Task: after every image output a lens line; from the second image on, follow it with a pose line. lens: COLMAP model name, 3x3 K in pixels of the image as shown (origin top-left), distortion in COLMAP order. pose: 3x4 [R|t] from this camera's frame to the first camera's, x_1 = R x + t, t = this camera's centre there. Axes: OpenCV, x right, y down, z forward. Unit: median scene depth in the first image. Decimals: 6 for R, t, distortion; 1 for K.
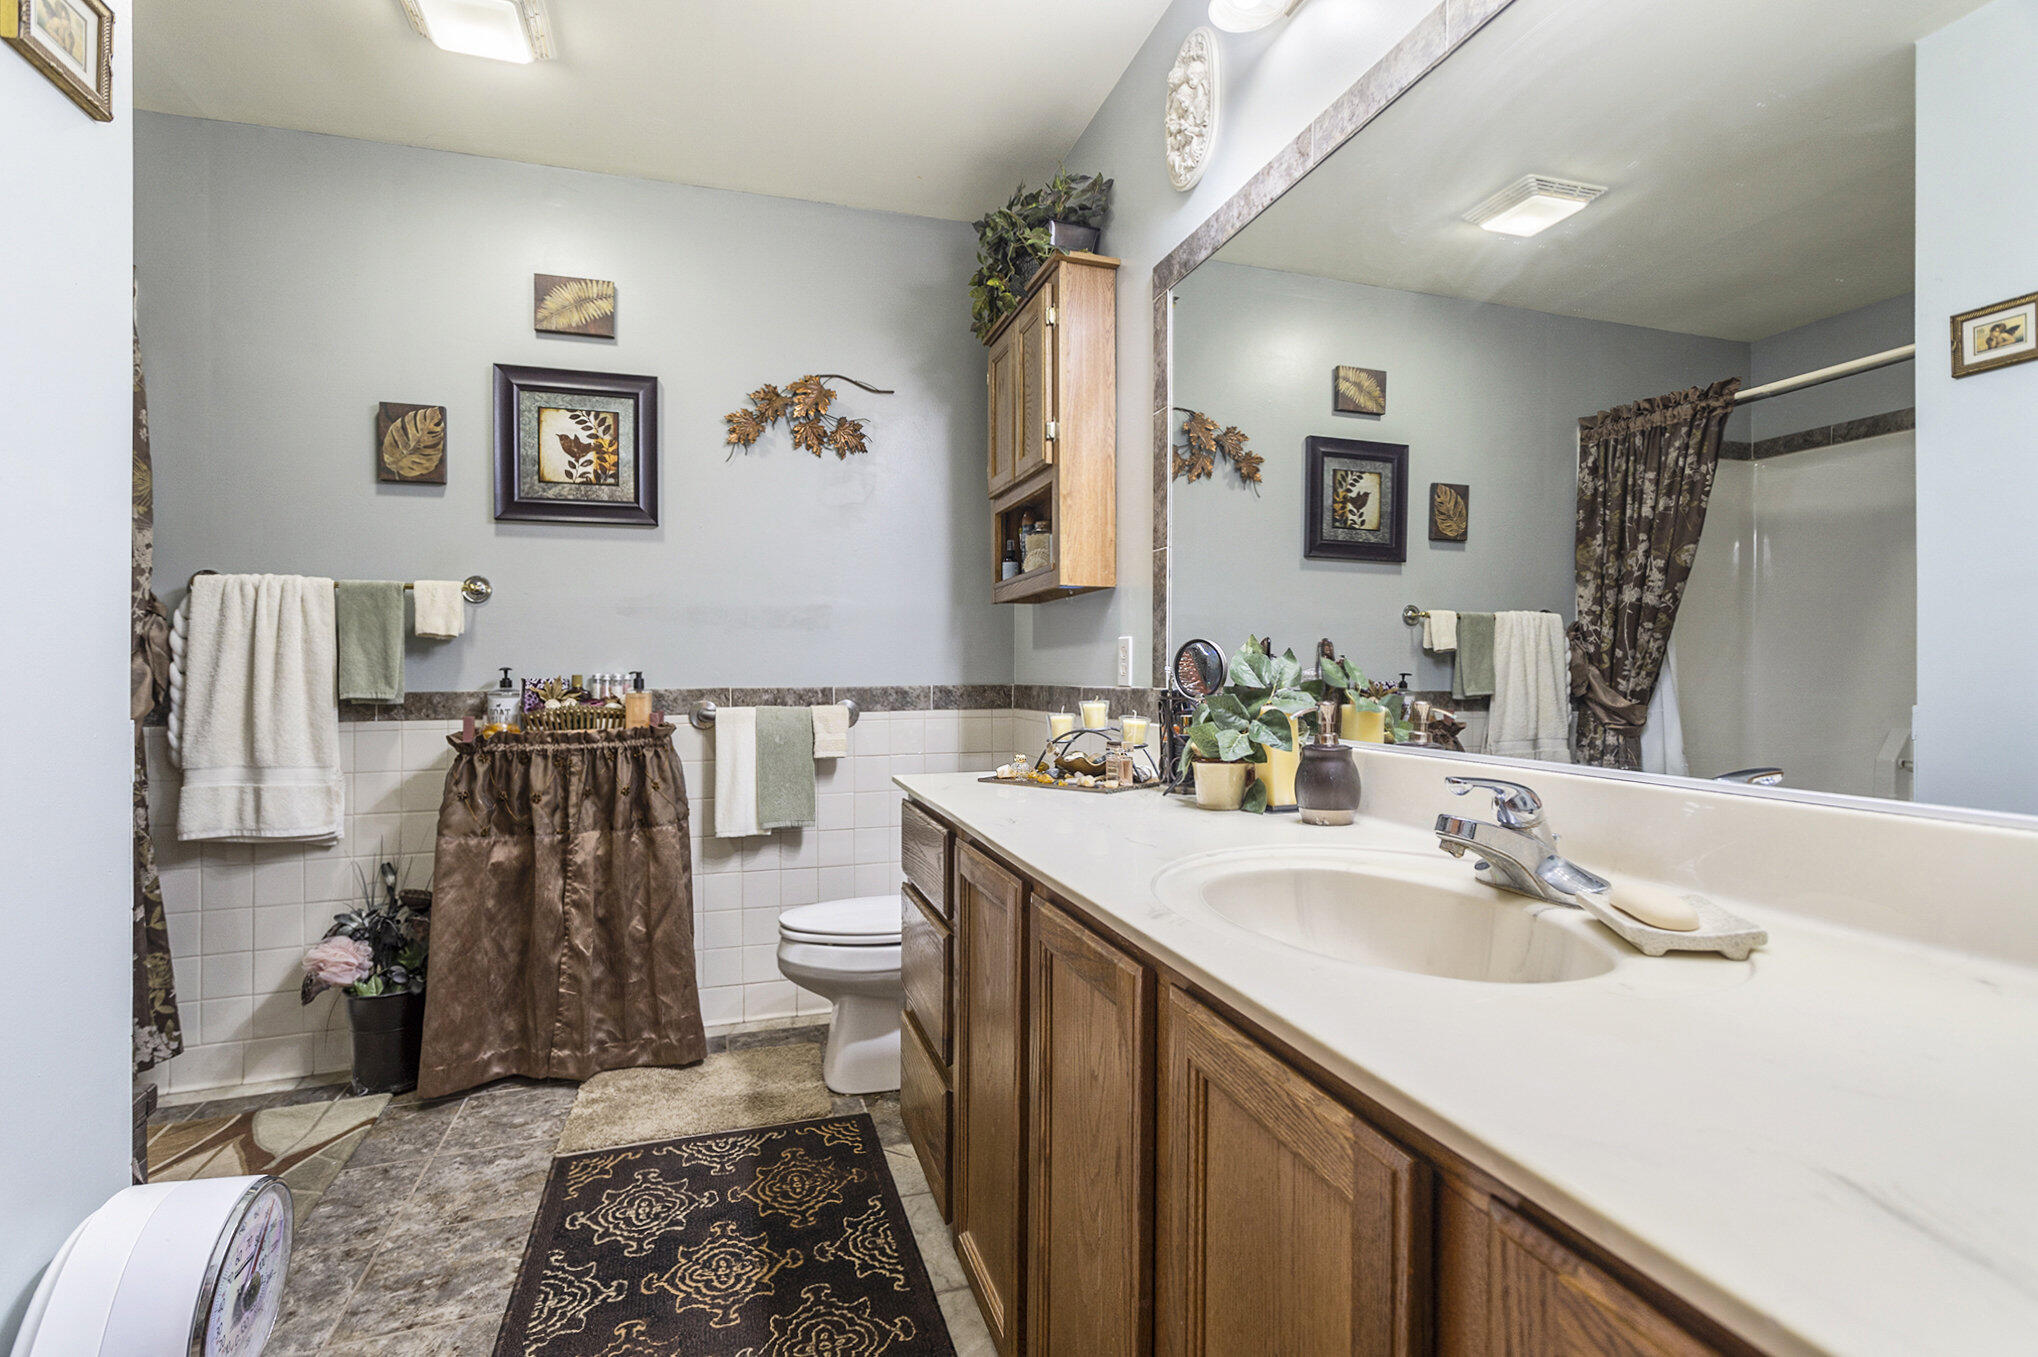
lens RADIAL K [[975.5, 0, 1019.3], [0, 975.5, 671.8], [0, 0, 1]] dist [0.004697, 0.000485]
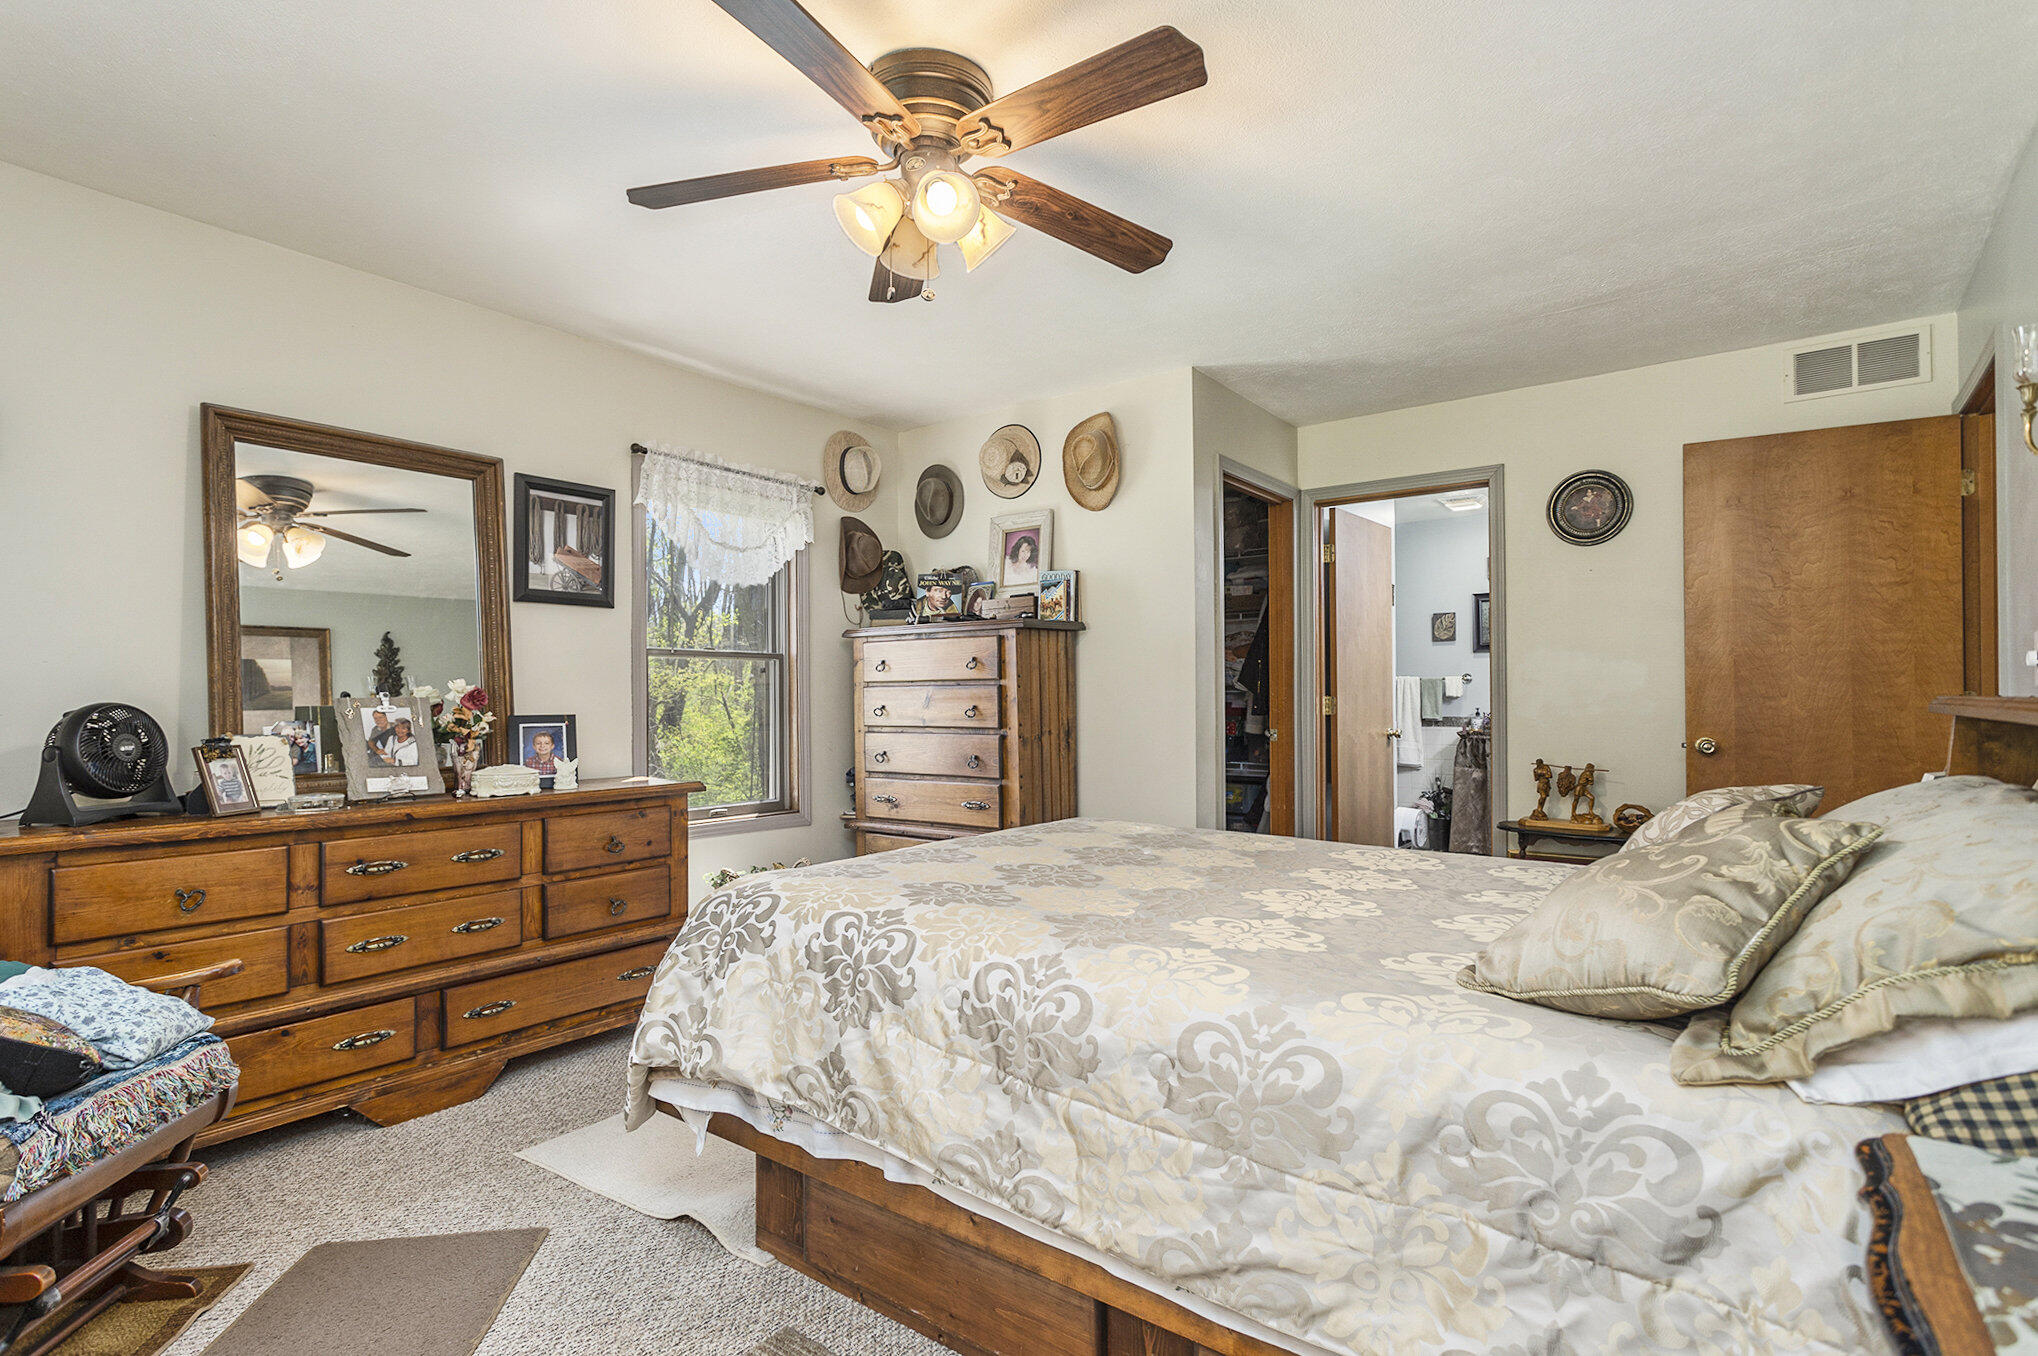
lens RADIAL K [[975.5, 0, 1018.9], [0, 975.5, 685.9], [0, 0, 1]] dist [0.004697, 0.000485]
pose [[0.582374, -0.009900, -0.812861, 0.981755], [0.004924, 0.999950, -0.008650, -0.050647], [0.812906, 0.001036, 0.582394, -1.689837]]
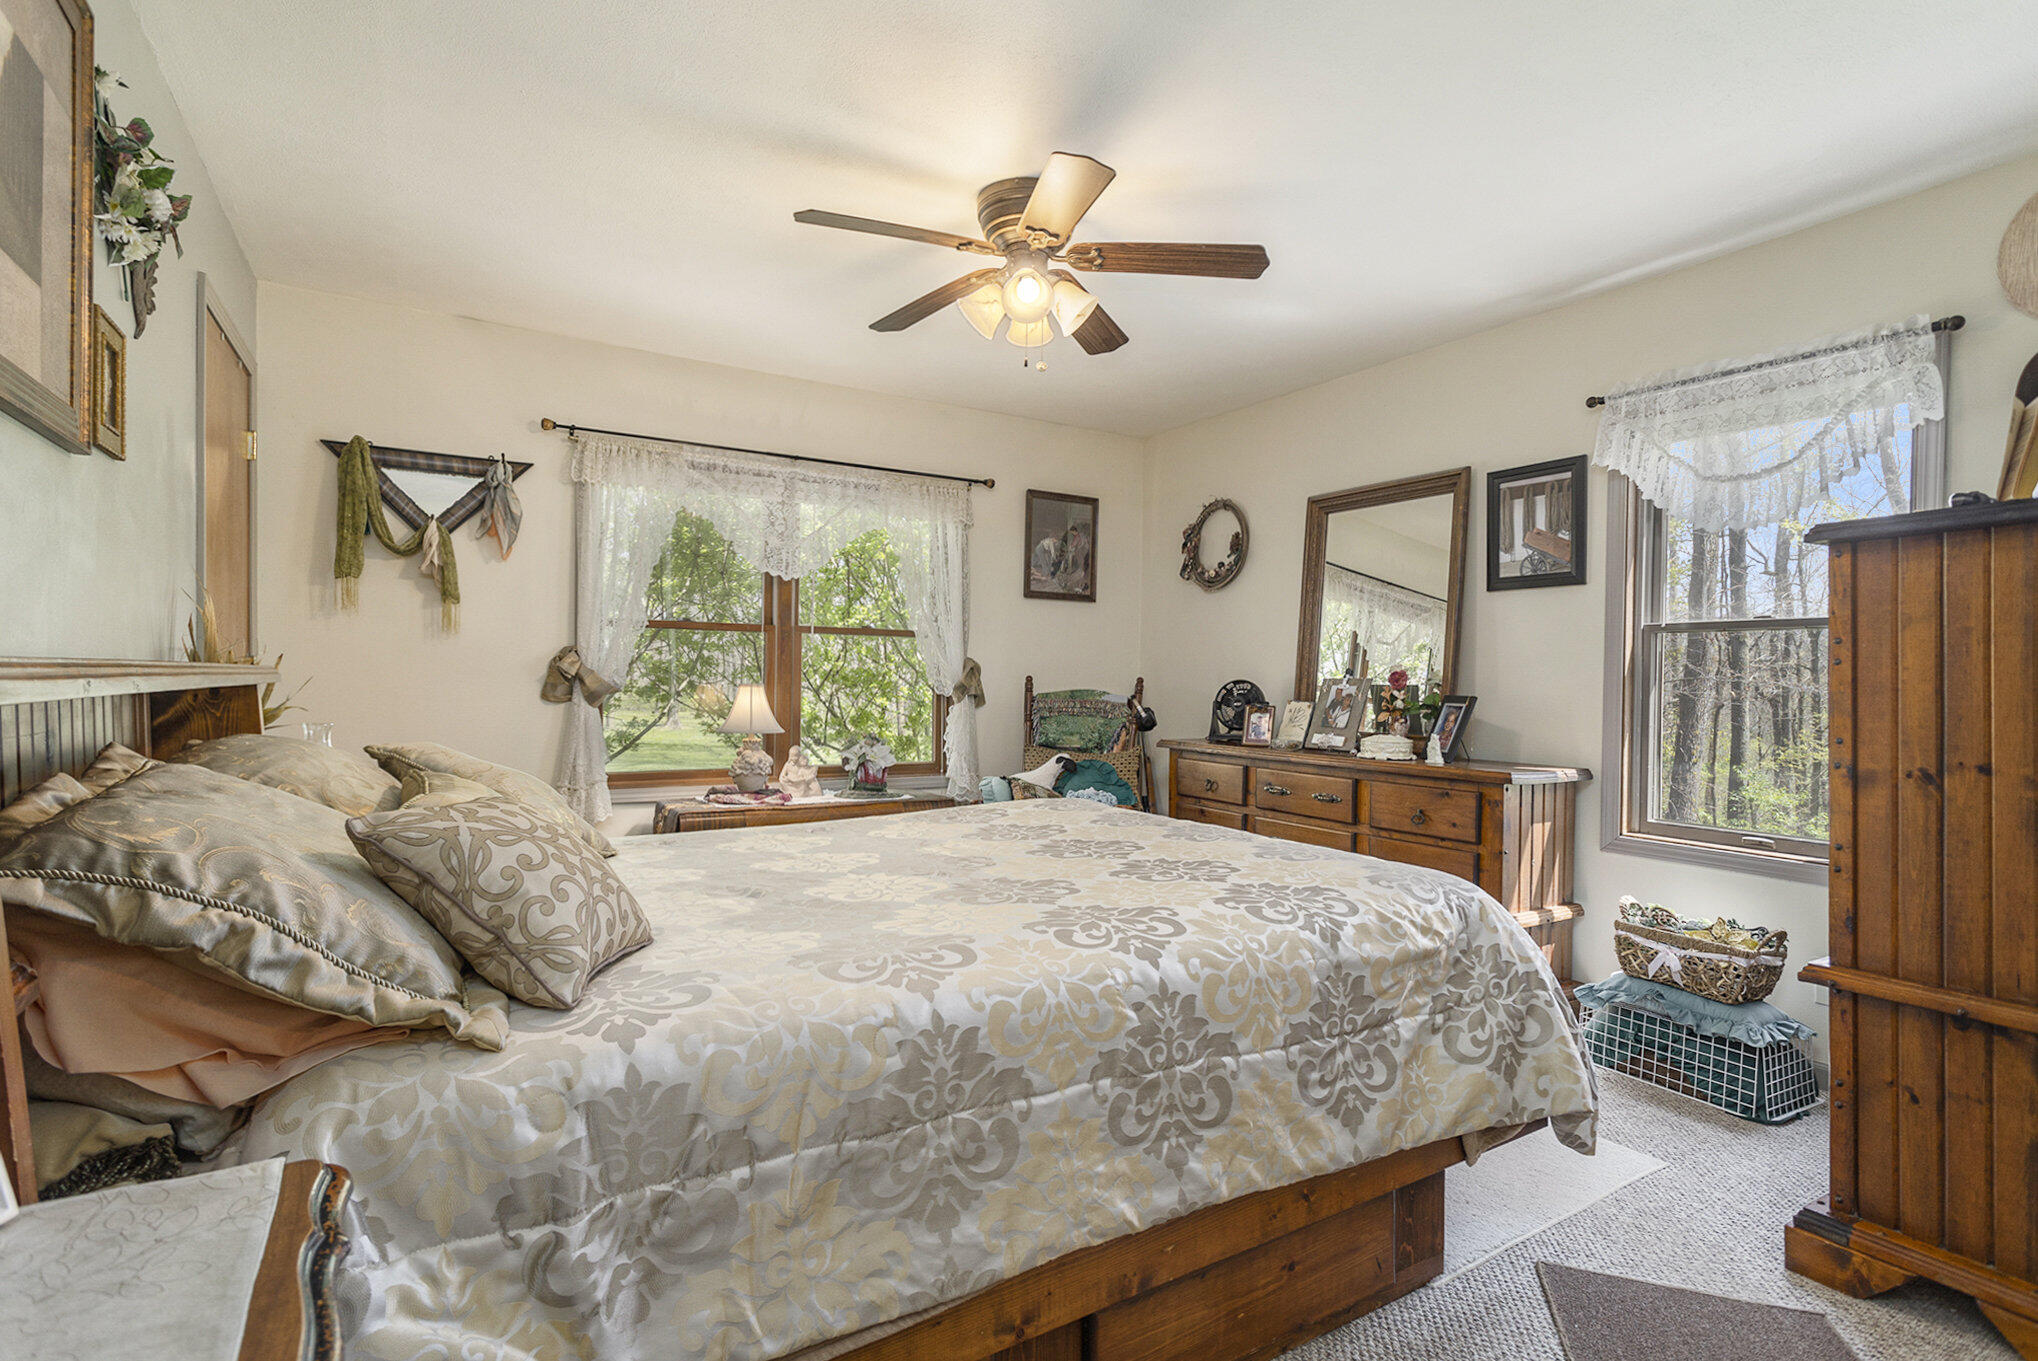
lens RADIAL K [[975.5, 0, 1020.1], [0, 975.5, 680.2], [0, 0, 1]] dist [0.004697, 0.000485]
pose [[-0.968892, -0.012168, -0.247185, -0.910874], [-0.013266, 0.999908, 0.002780, -0.020656], [0.247128, 0.005973, -0.968964, 4.385244]]
